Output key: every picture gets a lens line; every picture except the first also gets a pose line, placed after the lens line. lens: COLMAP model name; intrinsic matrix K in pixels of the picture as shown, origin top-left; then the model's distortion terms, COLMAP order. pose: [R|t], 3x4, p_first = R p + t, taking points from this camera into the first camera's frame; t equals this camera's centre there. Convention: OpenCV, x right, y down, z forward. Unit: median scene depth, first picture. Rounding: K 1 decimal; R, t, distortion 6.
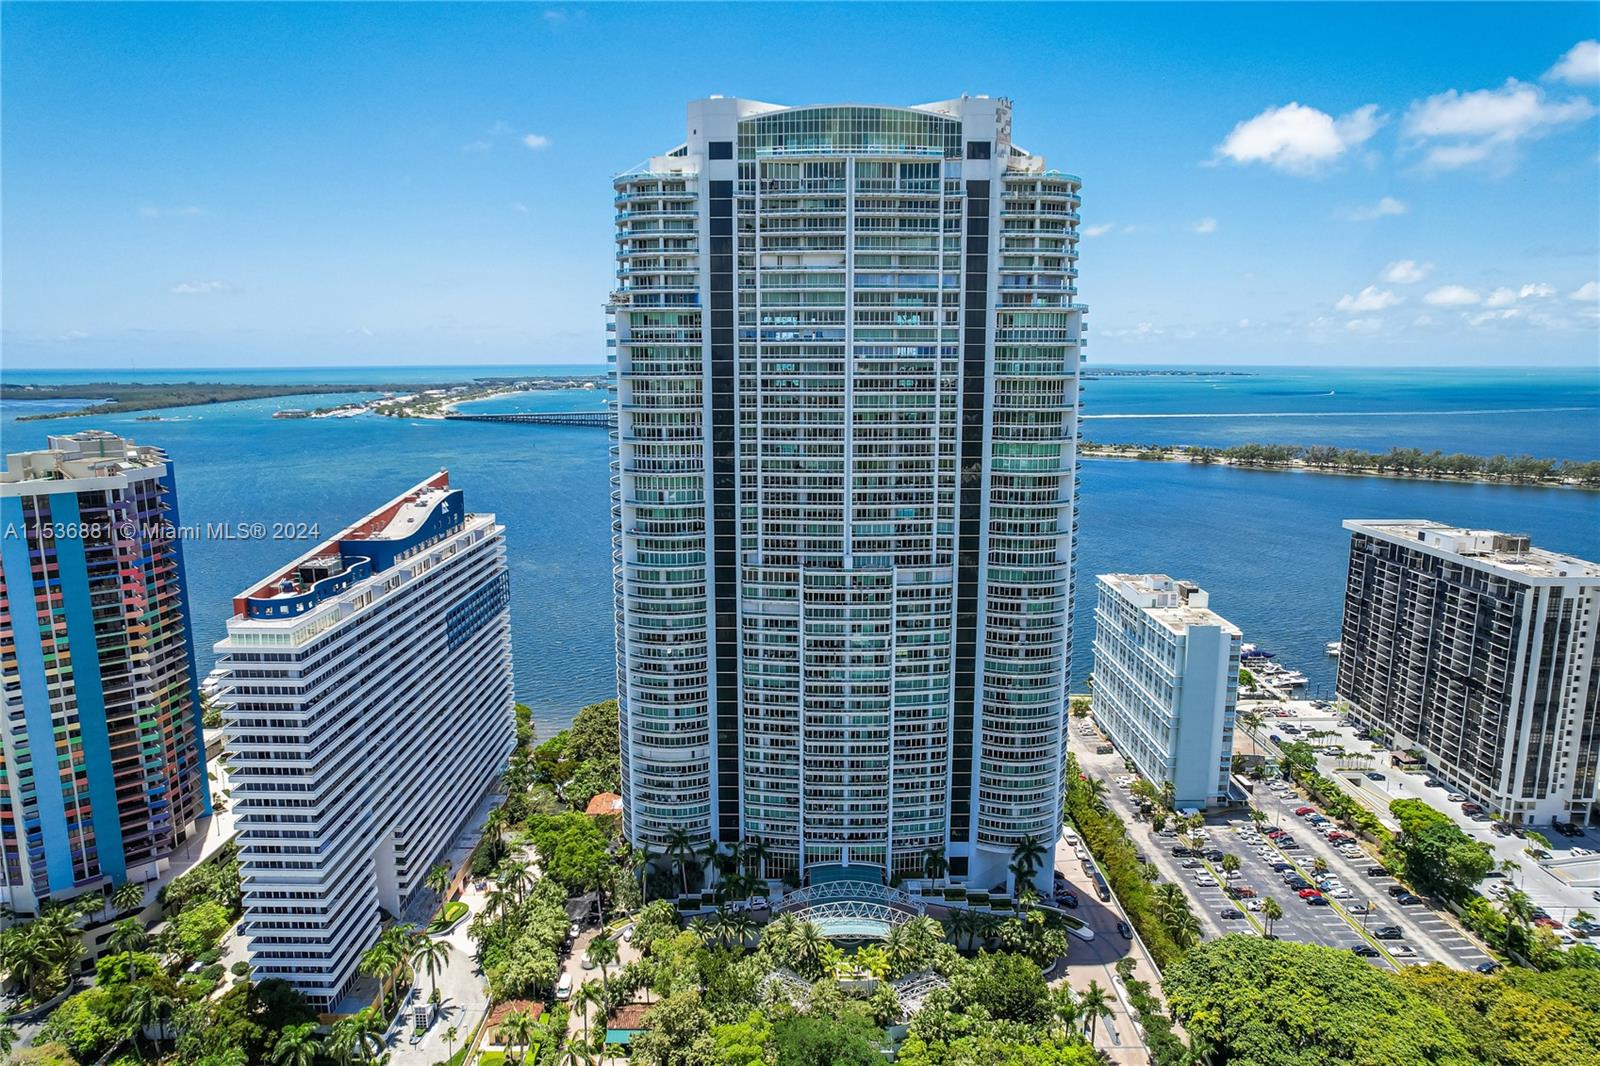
lens RADIAL K [[1013.2, 0, 793.5], [0, 1013.2, 542.9], [0, 0, 1]] dist [-0.074485, 0.054686]
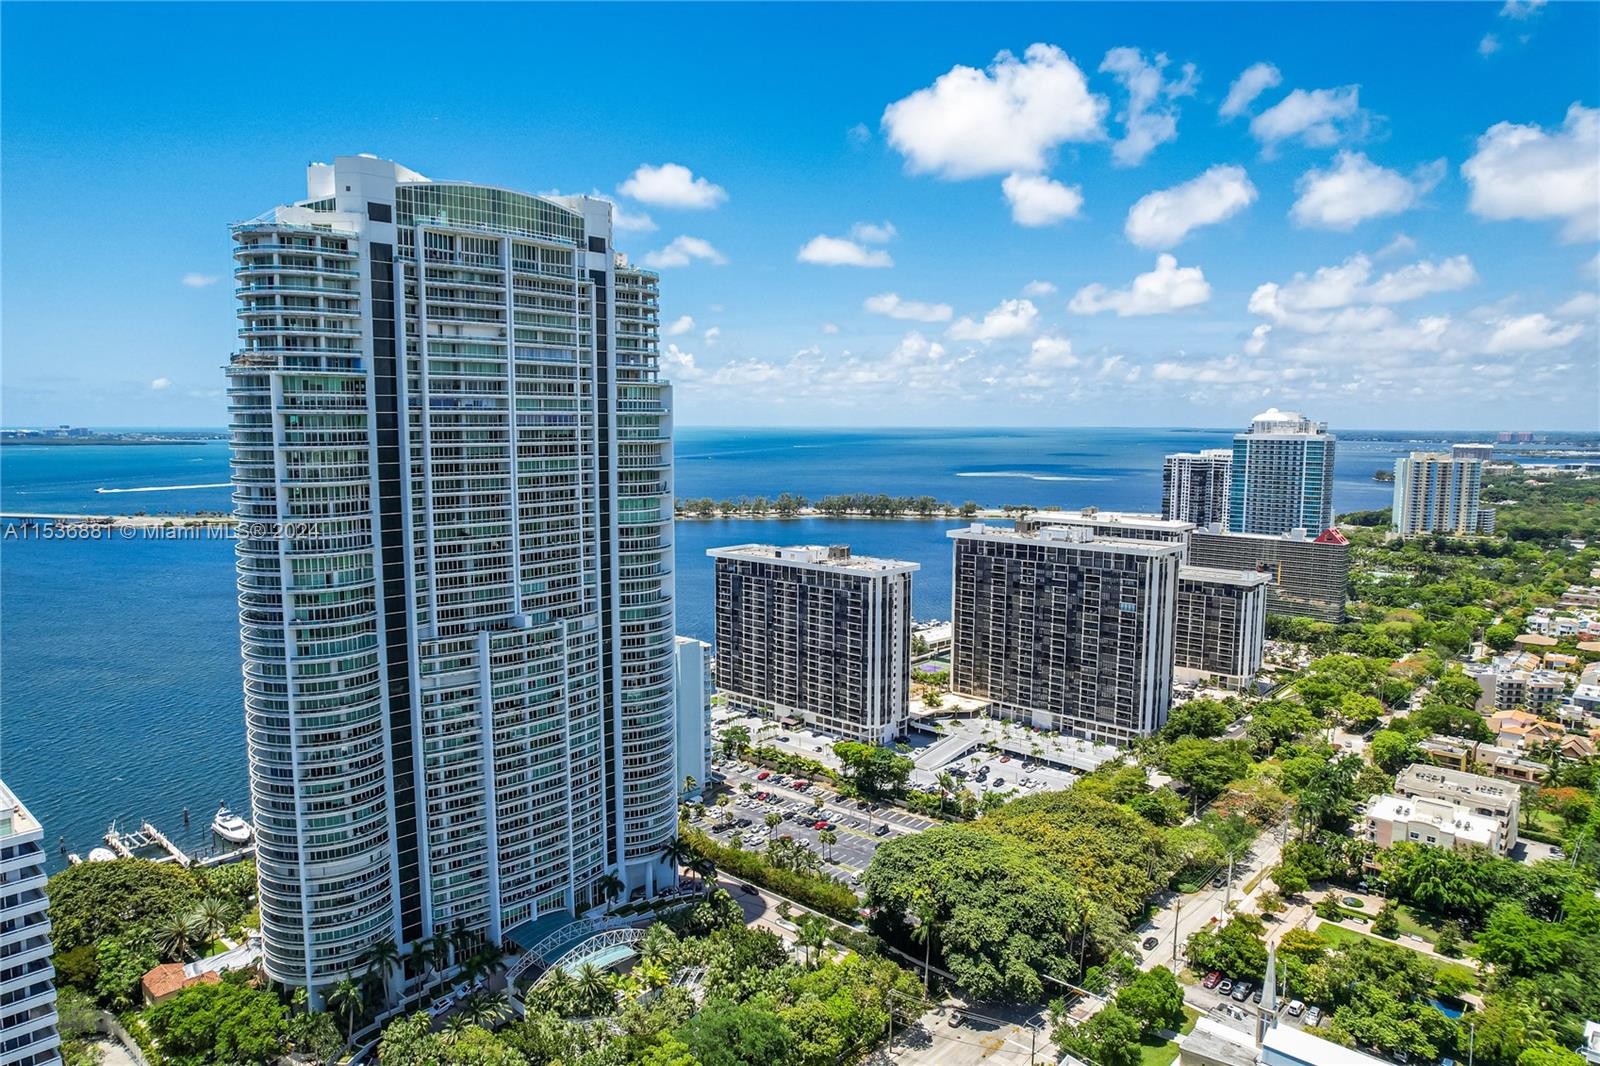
lens RADIAL K [[1013.2, 0, 793.5], [0, 1013.2, 542.9], [0, 0, 1]] dist [-0.074485, 0.054686]
pose [[0.672714, -0.085865, 0.734903, -0.504465], [0.130481, 0.991444, -0.003600, -0.020317], [-0.728306, 0.098313, 0.678163, 0.088464]]
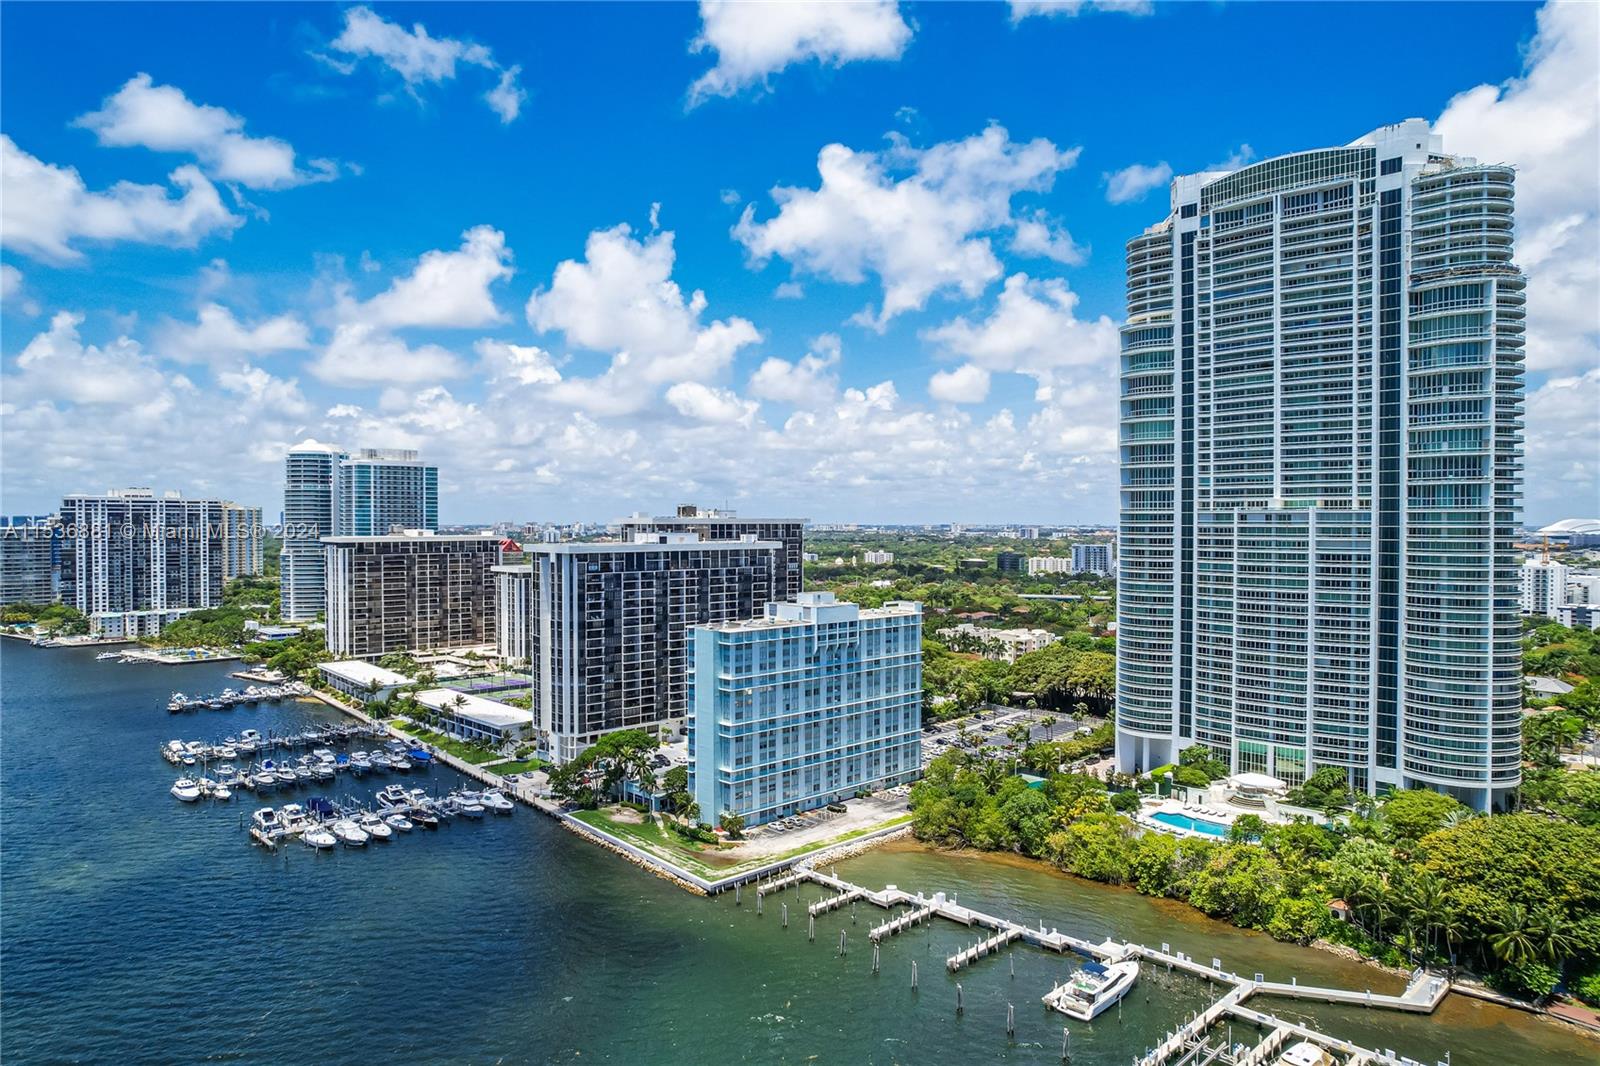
lens RADIAL K [[1013.2, 0, 793.5], [0, 1013.2, 542.9], [0, 0, 1]] dist [-0.074485, 0.054686]
pose [[-0.701439, -0.014729, 0.712577, -0.396128], [0.127111, 0.981173, 0.145406, -0.213429], [-0.701303, 0.192570, -0.686361, 2.407830]]
